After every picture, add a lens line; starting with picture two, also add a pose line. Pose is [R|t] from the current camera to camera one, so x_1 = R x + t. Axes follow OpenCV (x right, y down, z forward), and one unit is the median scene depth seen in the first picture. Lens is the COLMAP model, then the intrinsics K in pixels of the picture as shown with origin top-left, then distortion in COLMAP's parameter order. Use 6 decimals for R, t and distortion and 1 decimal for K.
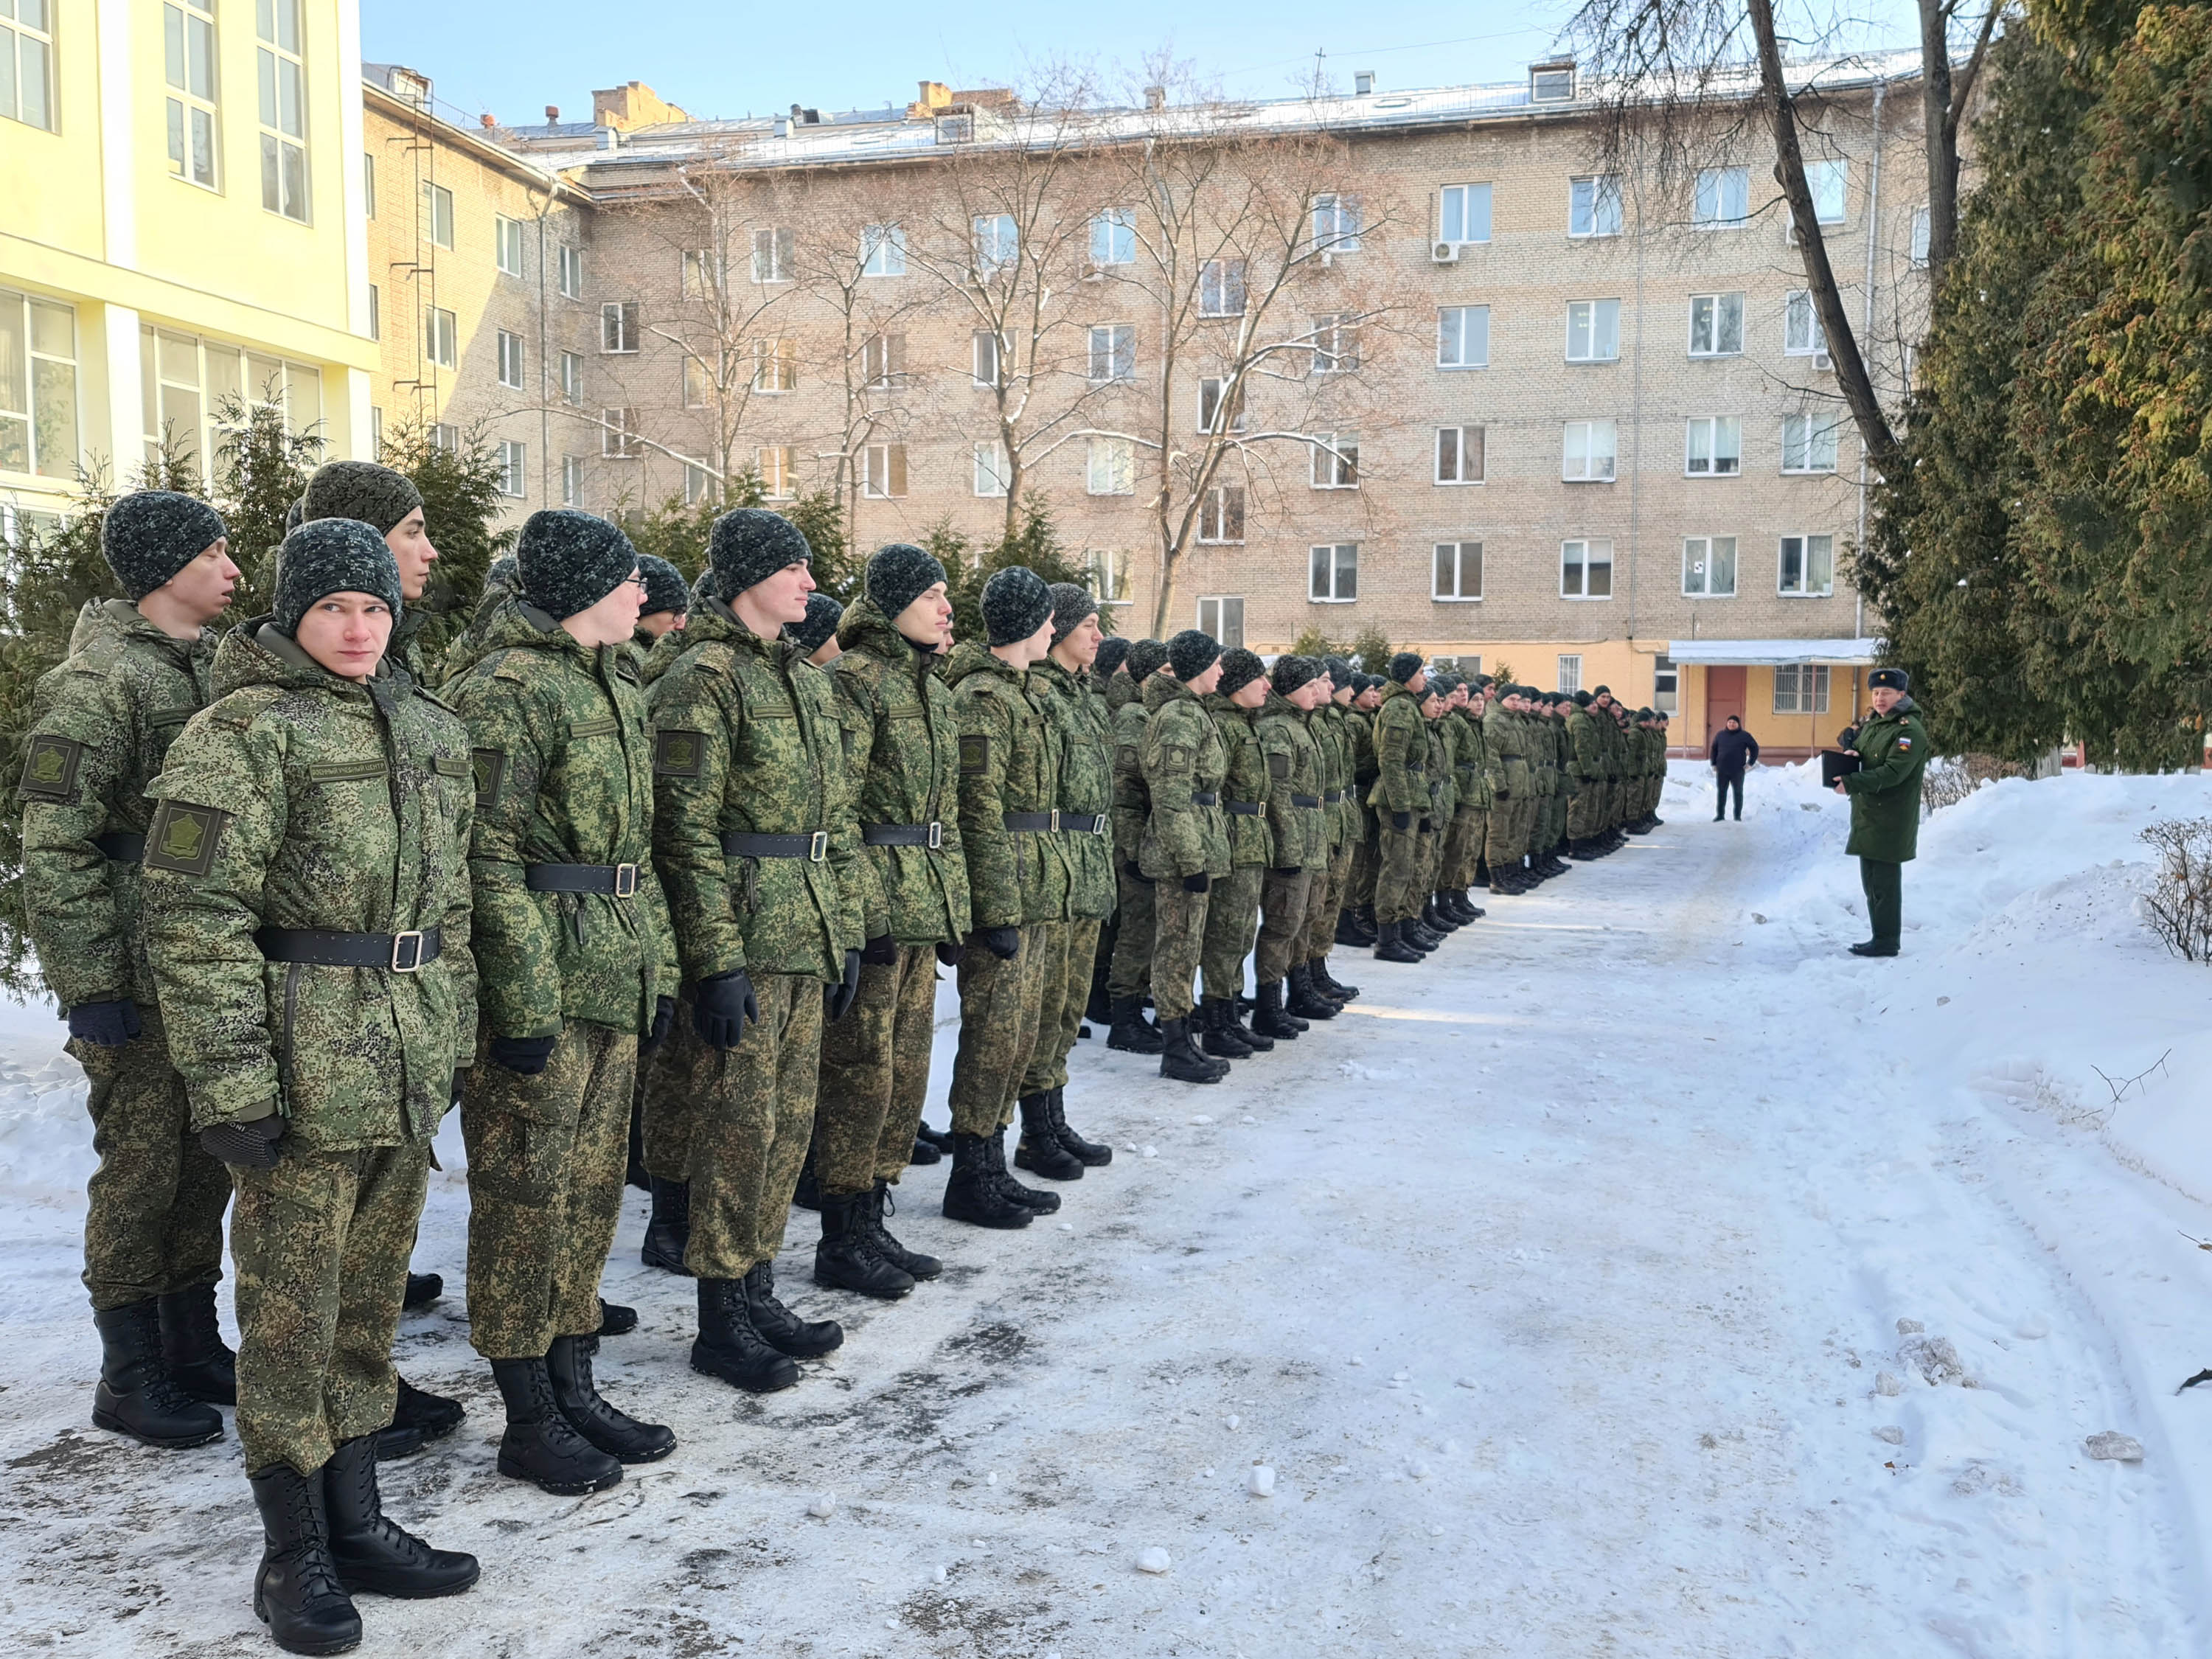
lens RADIAL K [[2063.1, 0, 1106.0], [0, 2063.1, 829.5], [0, 0, 1]] dist [0.084179, -0.181933]
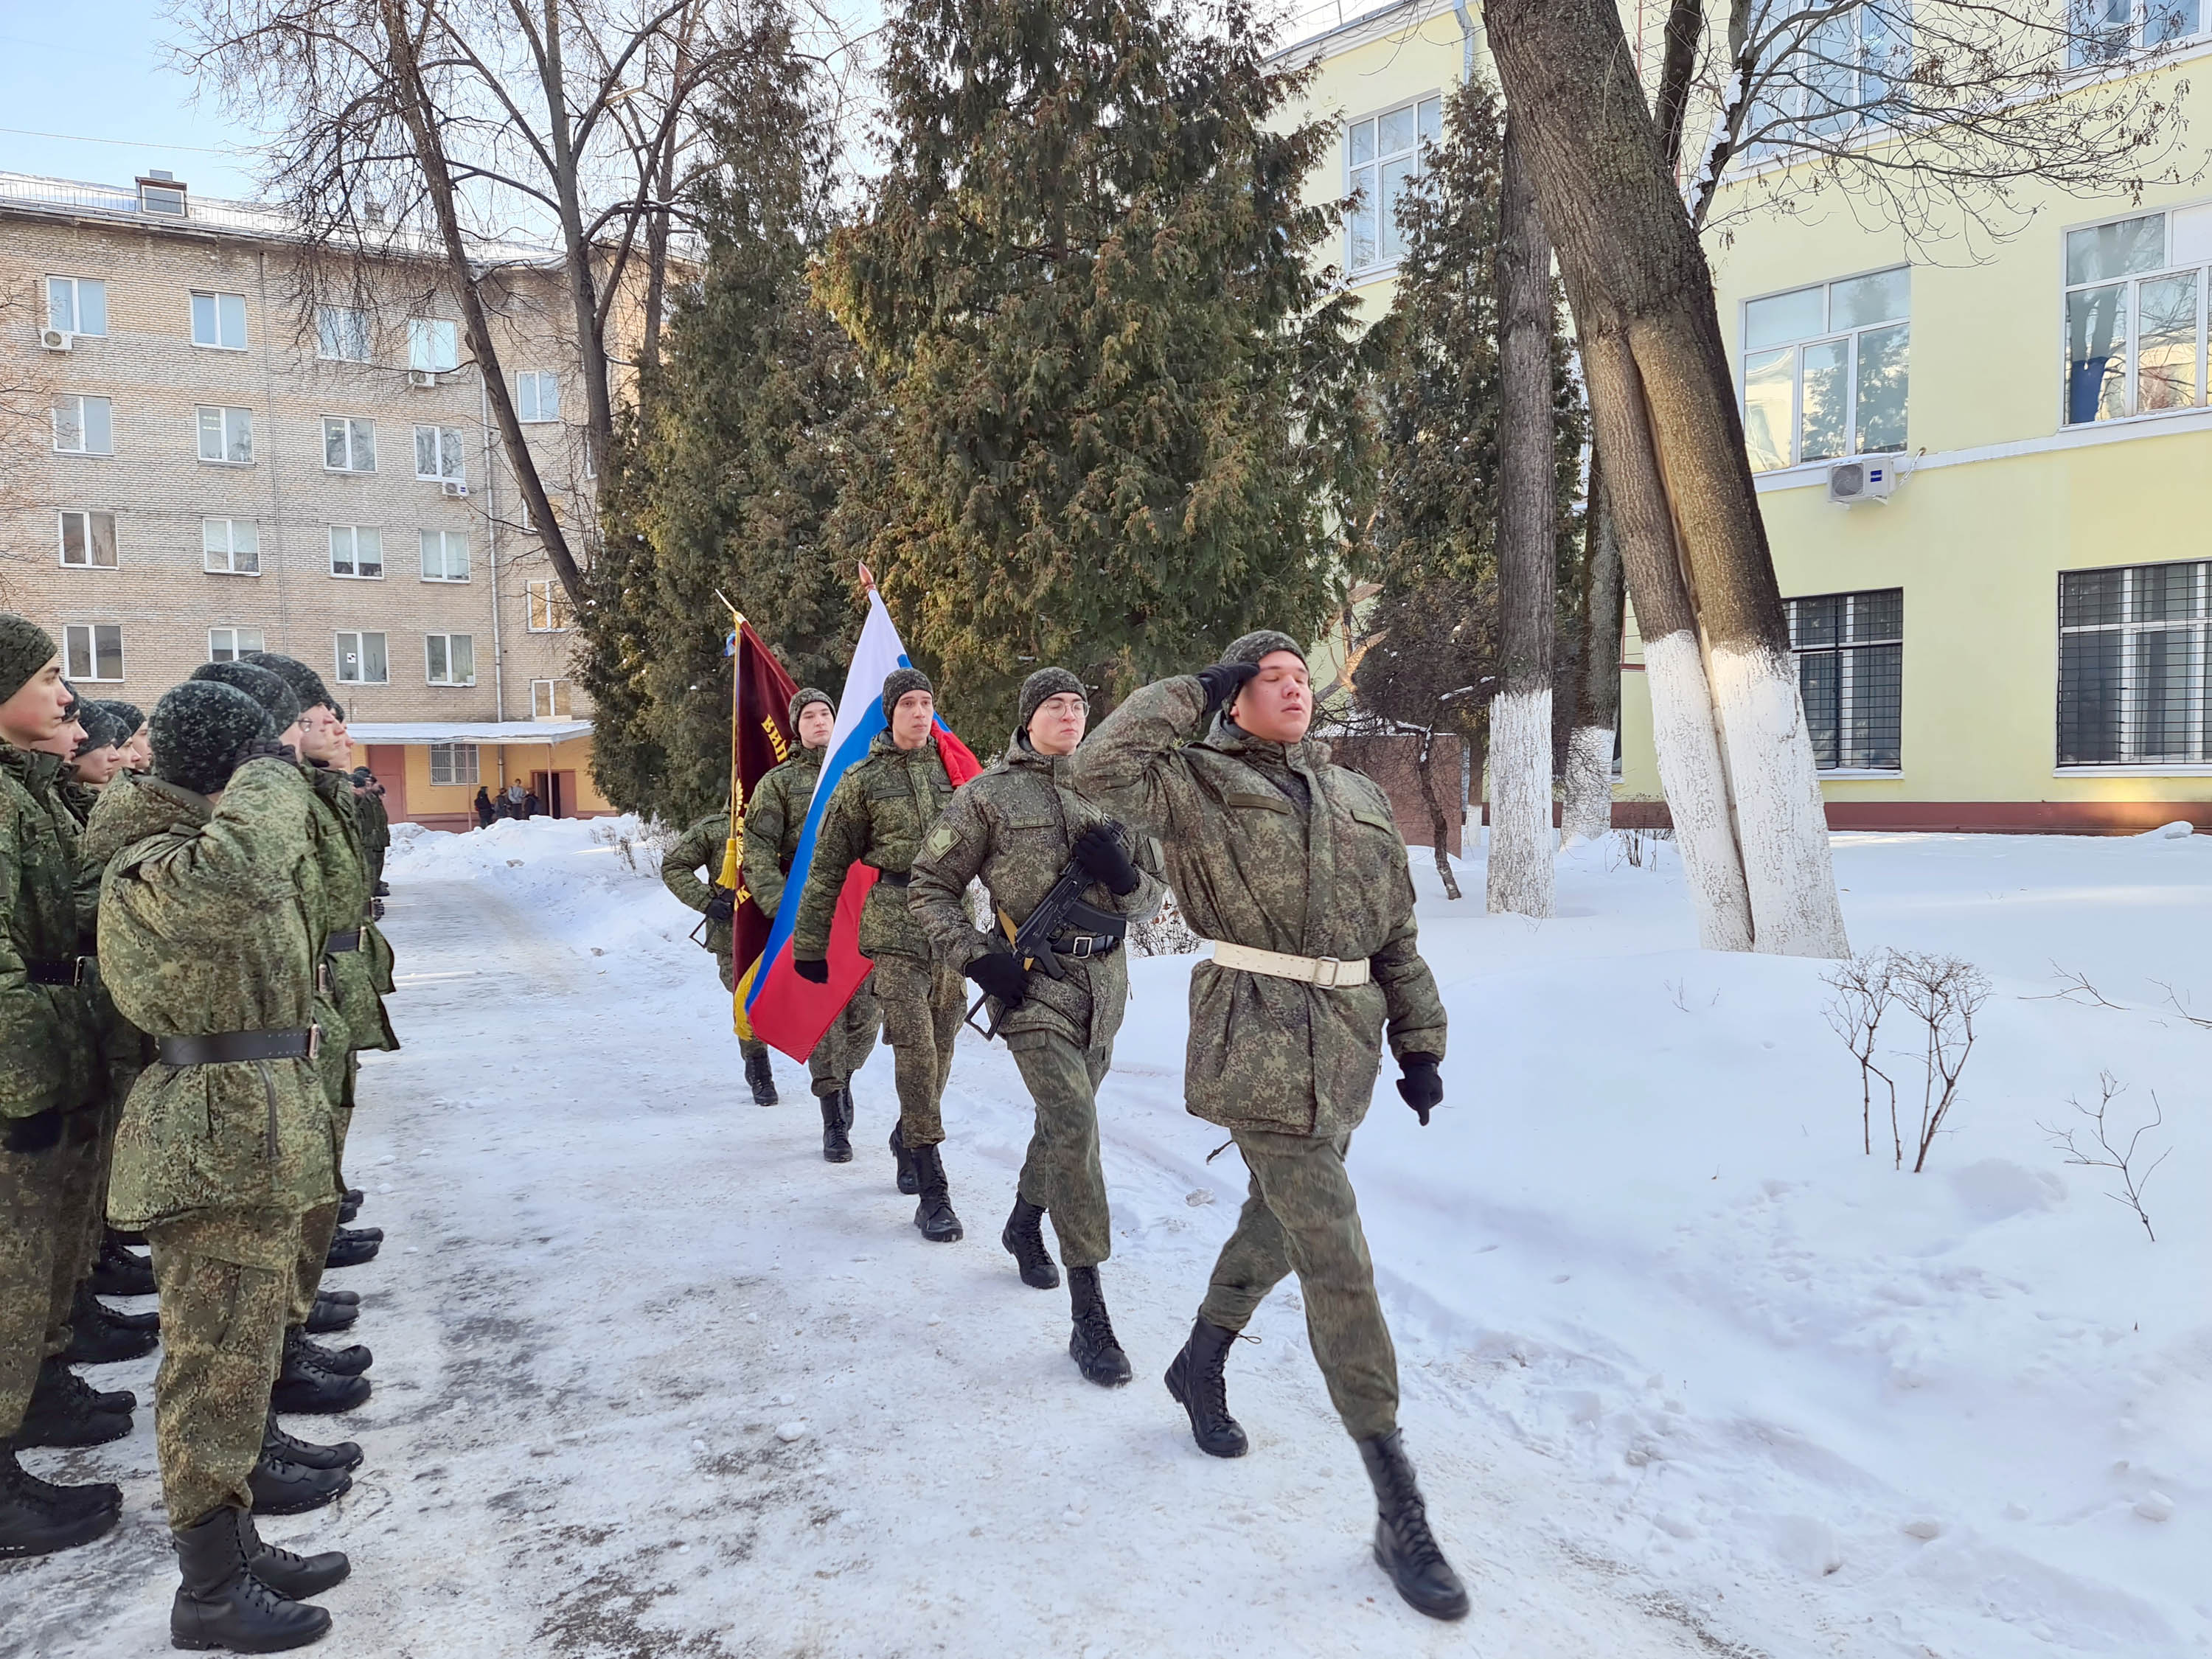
lens RADIAL K [[2063.1, 0, 1106.0], [0, 2063.1, 829.5], [0, 0, 1]] dist [0.084179, -0.181933]
pose [[0.646238, -0.047797, 0.761638, -0.687742], [0.064654, 0.997878, 0.007764, -0.033269], [-0.760392, 0.044225, 0.647956, -0.090598]]
